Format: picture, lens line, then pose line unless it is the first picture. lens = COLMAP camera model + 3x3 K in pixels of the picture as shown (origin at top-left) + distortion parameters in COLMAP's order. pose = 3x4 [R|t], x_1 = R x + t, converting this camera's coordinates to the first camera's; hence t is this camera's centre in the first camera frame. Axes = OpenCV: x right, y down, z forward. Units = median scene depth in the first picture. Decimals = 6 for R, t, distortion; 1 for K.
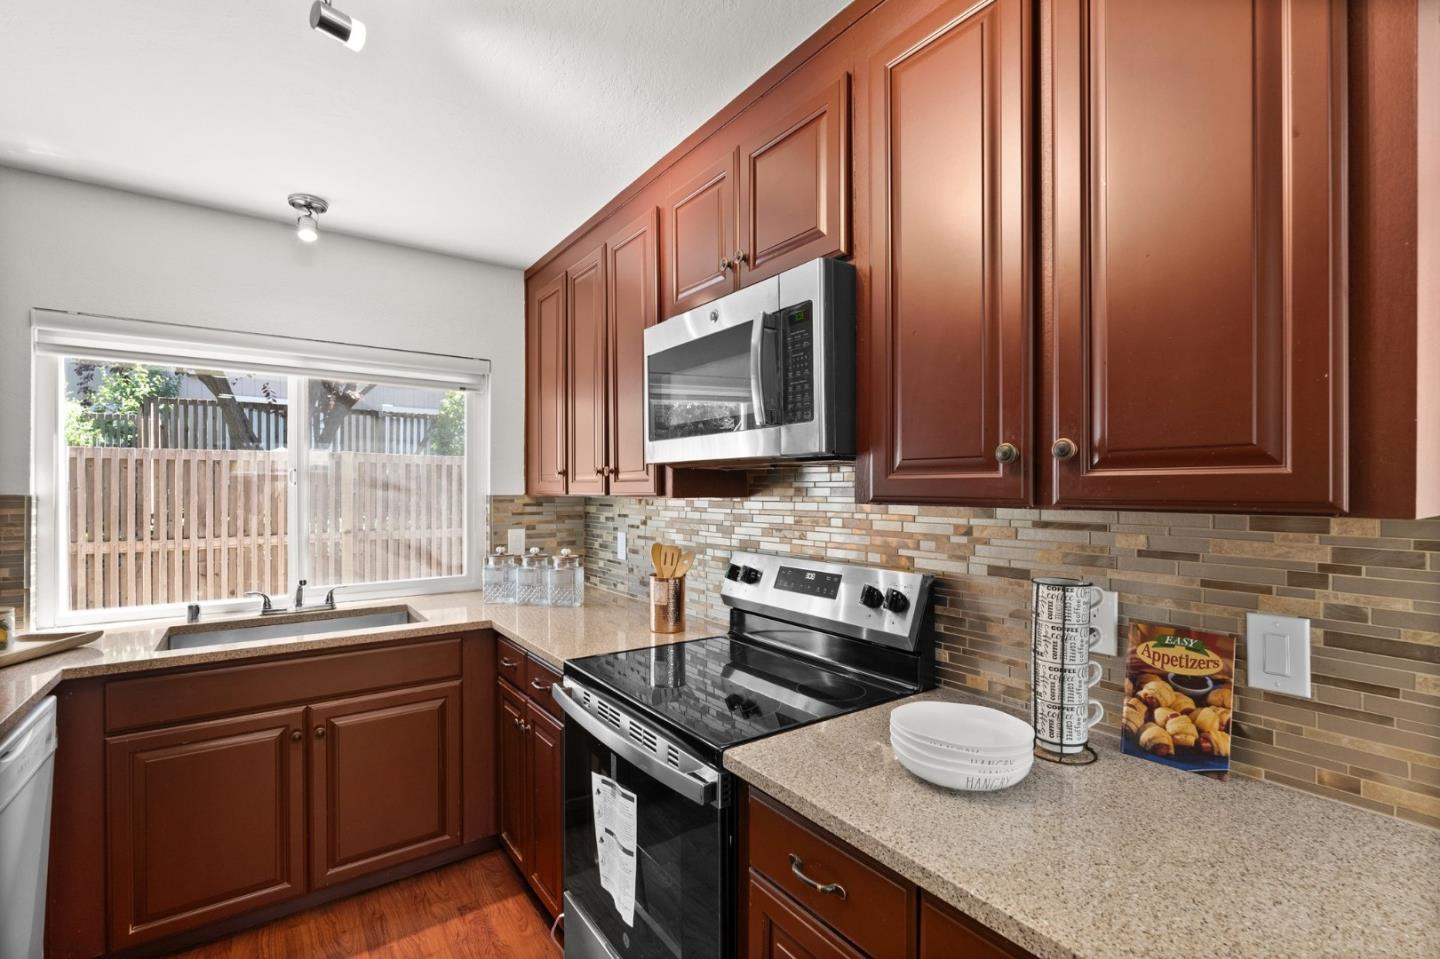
lens RADIAL K [[646.8, 0, 722.9], [0, 646.8, 491.3], [0, 0, 1]] dist [-0.002276, -0.000370]
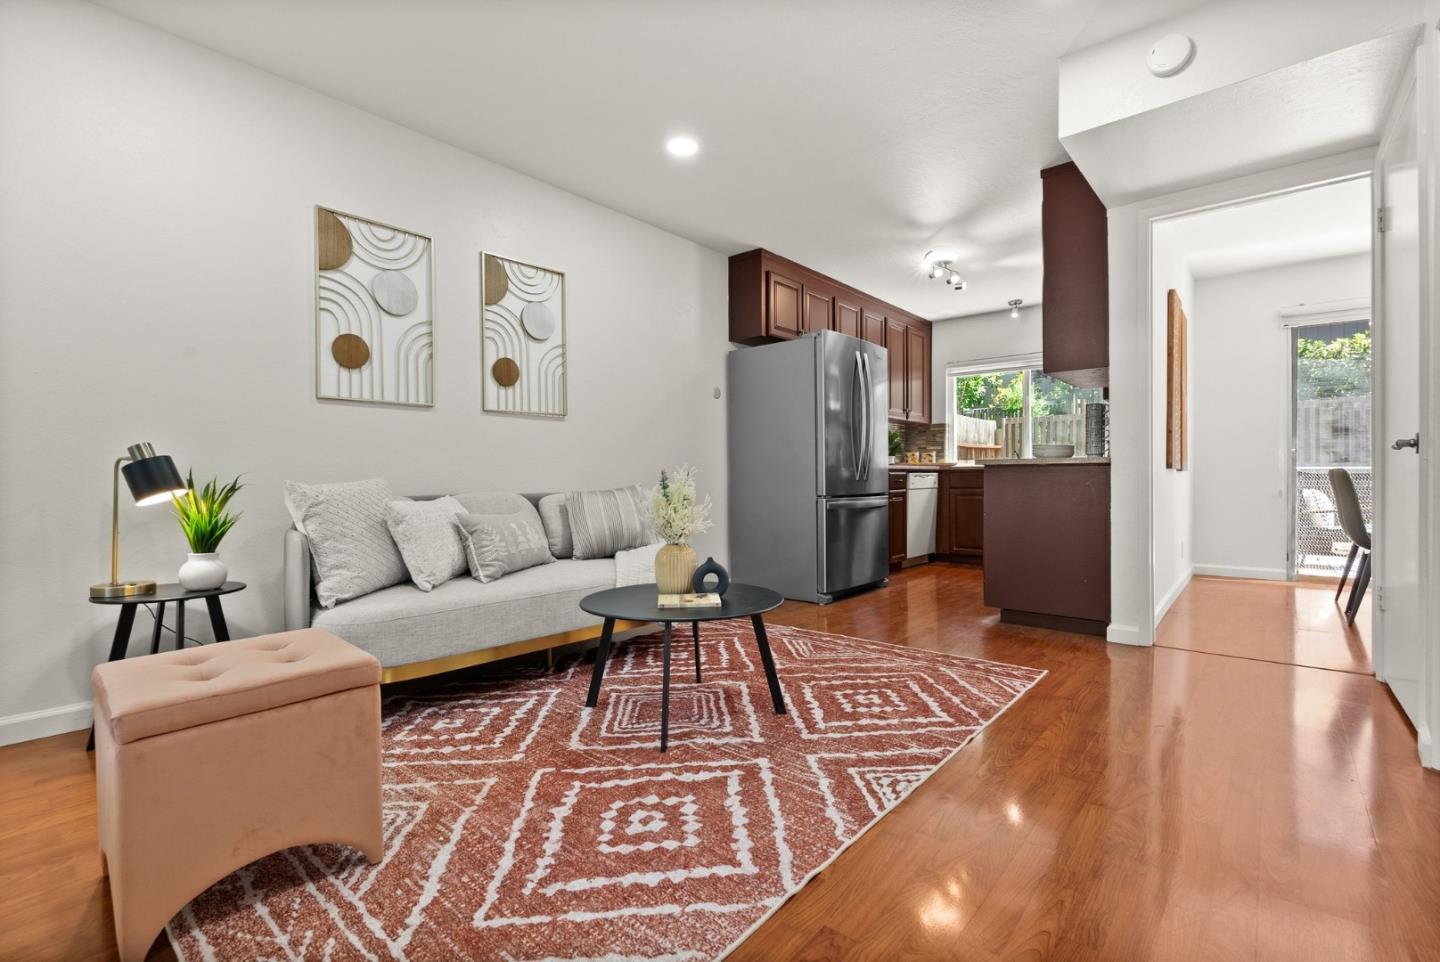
lens RADIAL K [[652.9, 0, 722.6], [0, 652.9, 476.2], [0, 0, 1]] dist [-0.000433, 0.000179]
pose [[0.249452, -0.000877, -0.968387, 1.400184], [-0.001905, 0.999997, -0.001396, 0.219348], [0.968385, 0.002193, 0.249449, -0.679053]]
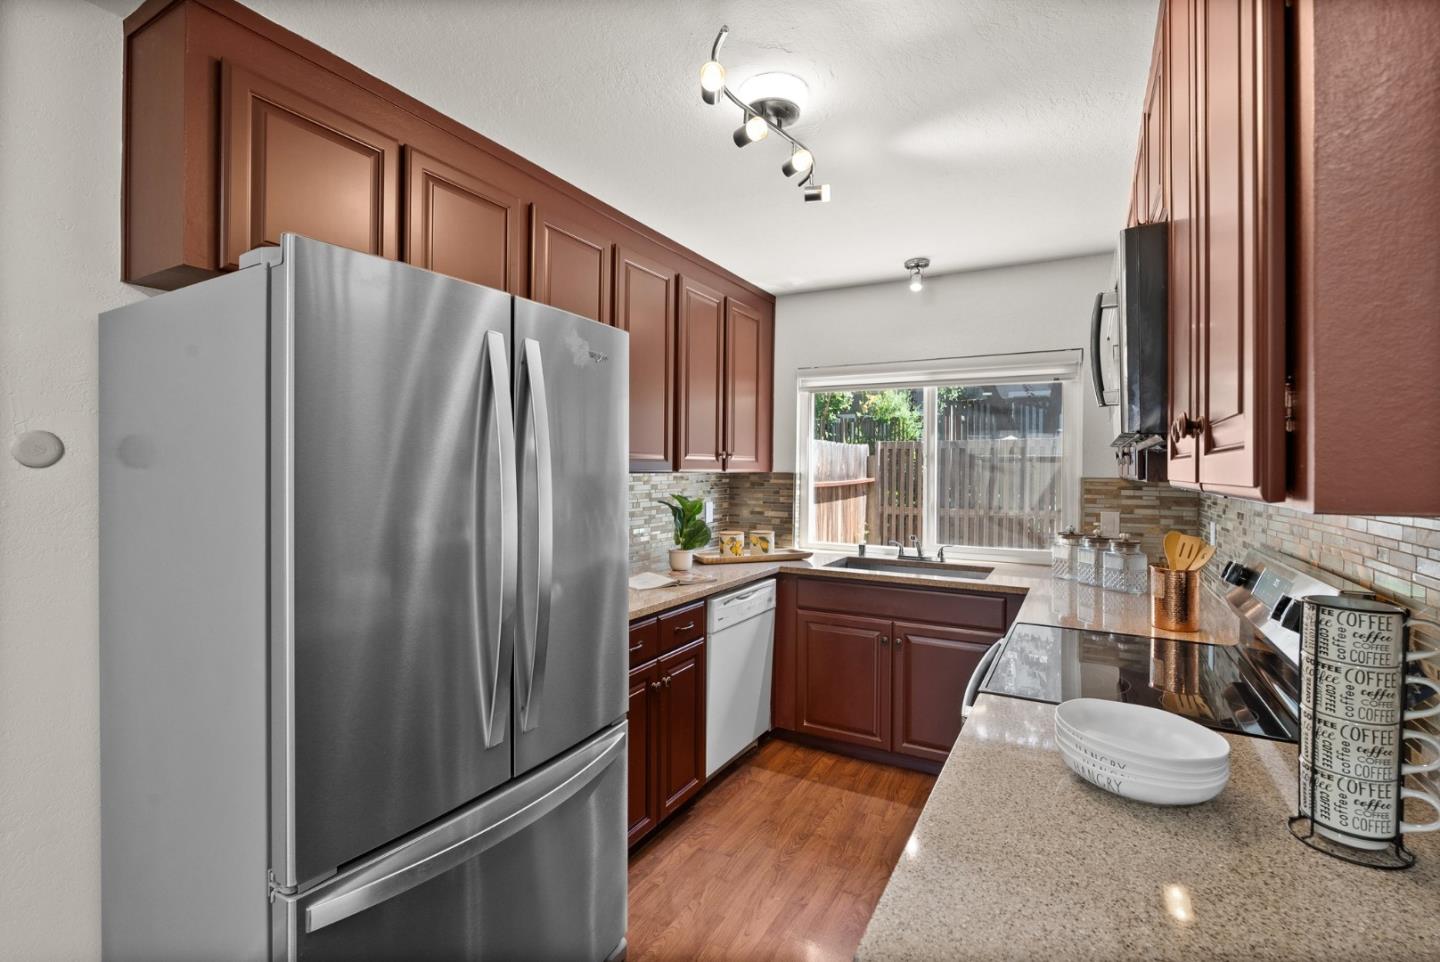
lens RADIAL K [[650.1, 0, 721.2], [0, 650.1, 468.2], [0, 0, 1]] dist [-0.001506, 0.000109]
pose [[0.426020, 0.003456, -0.904707, 0.395162], [-0.012535, 0.999919, -0.002084, 0.000320], [0.904627, 0.012228, 0.426029, 0.029382]]
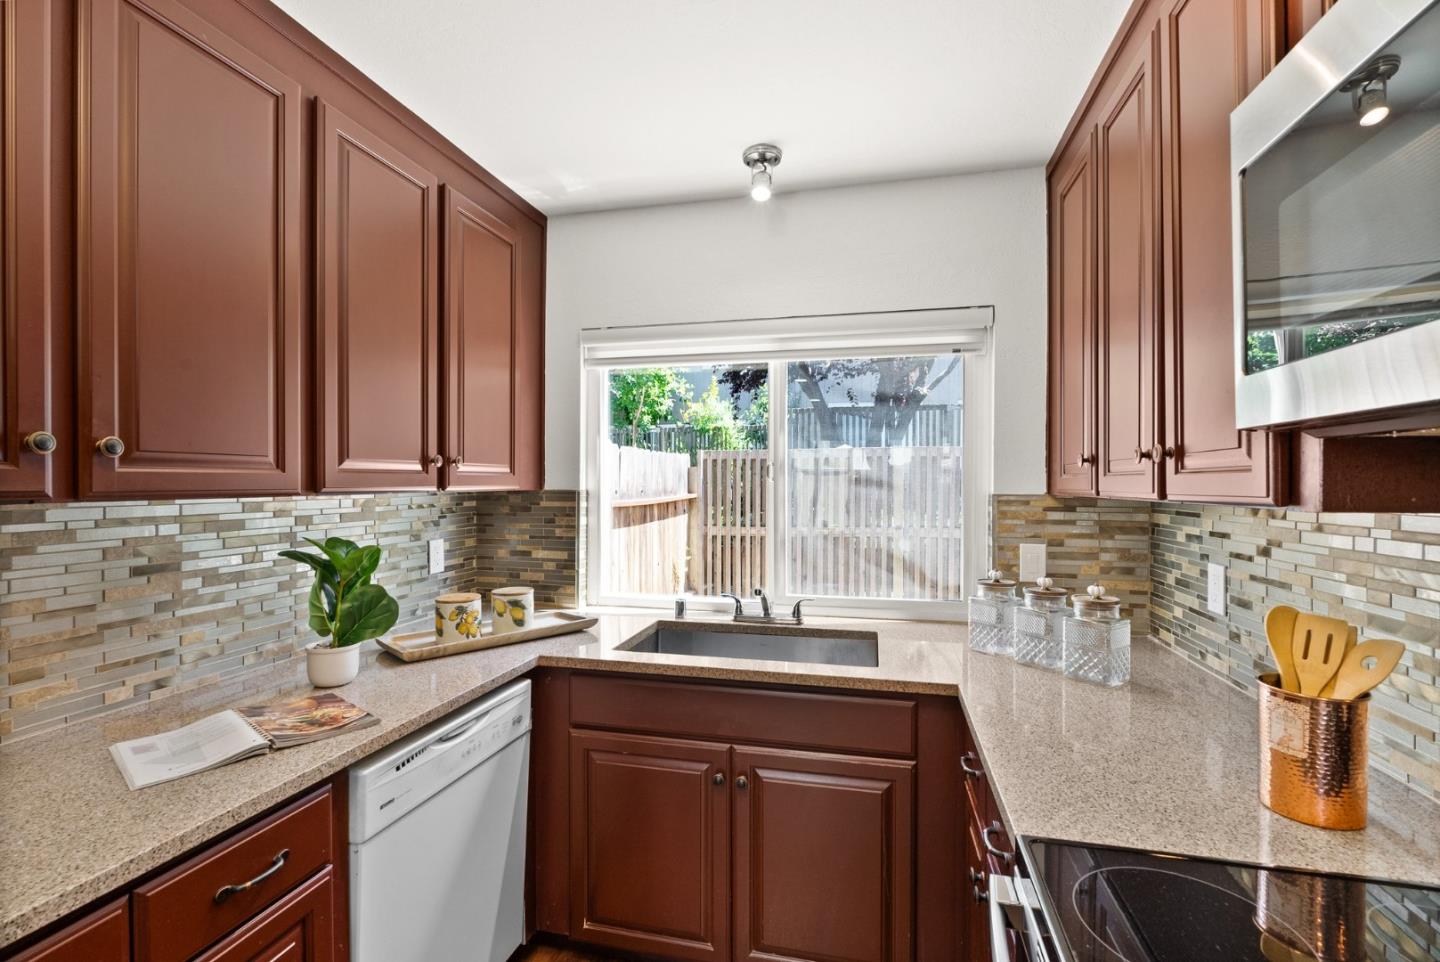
lens RADIAL K [[650.6, 0, 720.0], [0, 650.6, 487.2], [0, 0, 1]] dist [-0.007871, -0.000032]
pose [[0.650822, 0.005889, -0.759207, -0.012862], [-0.004279, 0.999982, 0.004088, -0.004006], [0.759218, 0.000588, 0.650836, 0.349751]]
